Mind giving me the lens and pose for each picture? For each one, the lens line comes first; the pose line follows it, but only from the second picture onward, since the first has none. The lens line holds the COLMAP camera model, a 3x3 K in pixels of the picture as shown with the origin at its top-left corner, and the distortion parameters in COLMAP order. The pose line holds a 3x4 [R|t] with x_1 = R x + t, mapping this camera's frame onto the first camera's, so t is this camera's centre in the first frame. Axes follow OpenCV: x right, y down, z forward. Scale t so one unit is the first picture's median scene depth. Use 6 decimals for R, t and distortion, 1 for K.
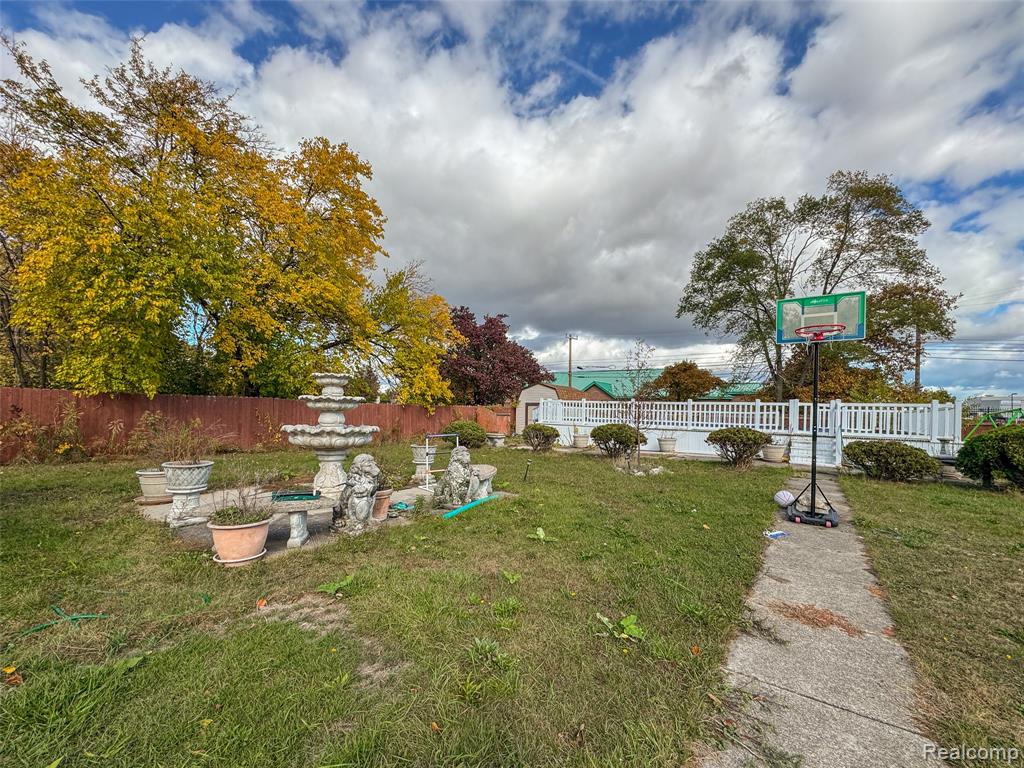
lens RADIAL K [[431.1, 0, 512.0], [0, 431.1, 384.0], [0, 0, 1]] dist [0.006834, -0.006956]
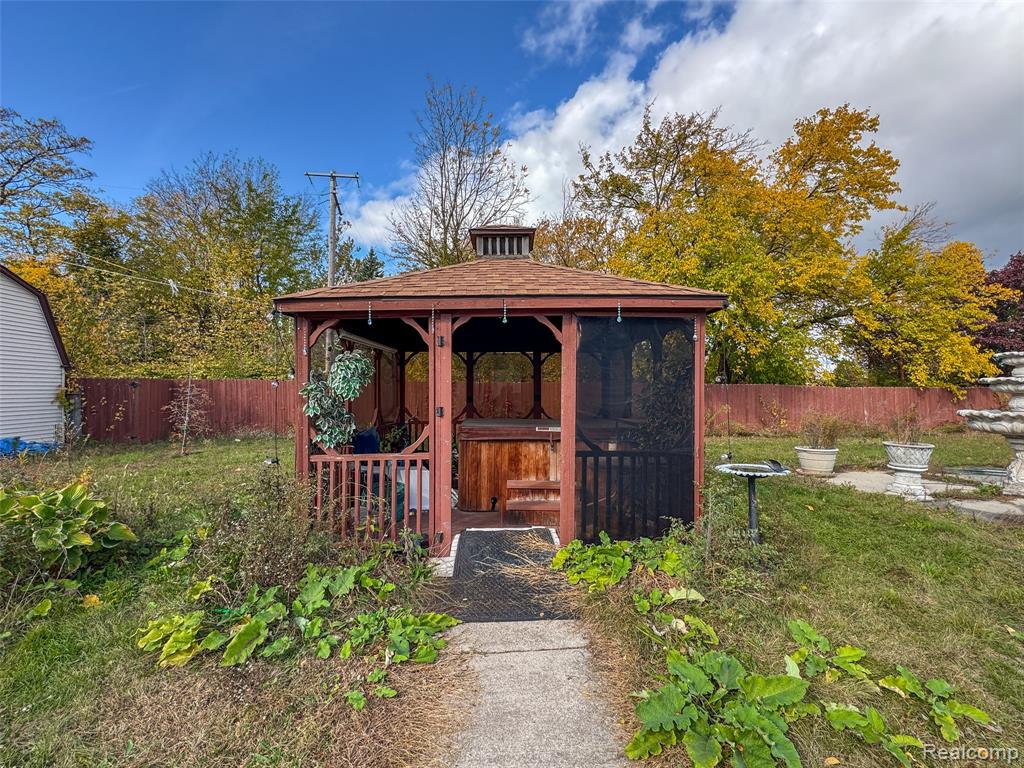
lens RADIAL K [[439.4, 0, 512.0], [0, 439.4, 384.0], [0, 0, 1]] dist [0.000950, 0.000015]
pose [[0.660093, -0.038086, -0.750218, -0.129770], [0.060529, 0.998163, 0.002584, -0.007638], [0.748742, -0.047115, 0.661185, -0.122962]]
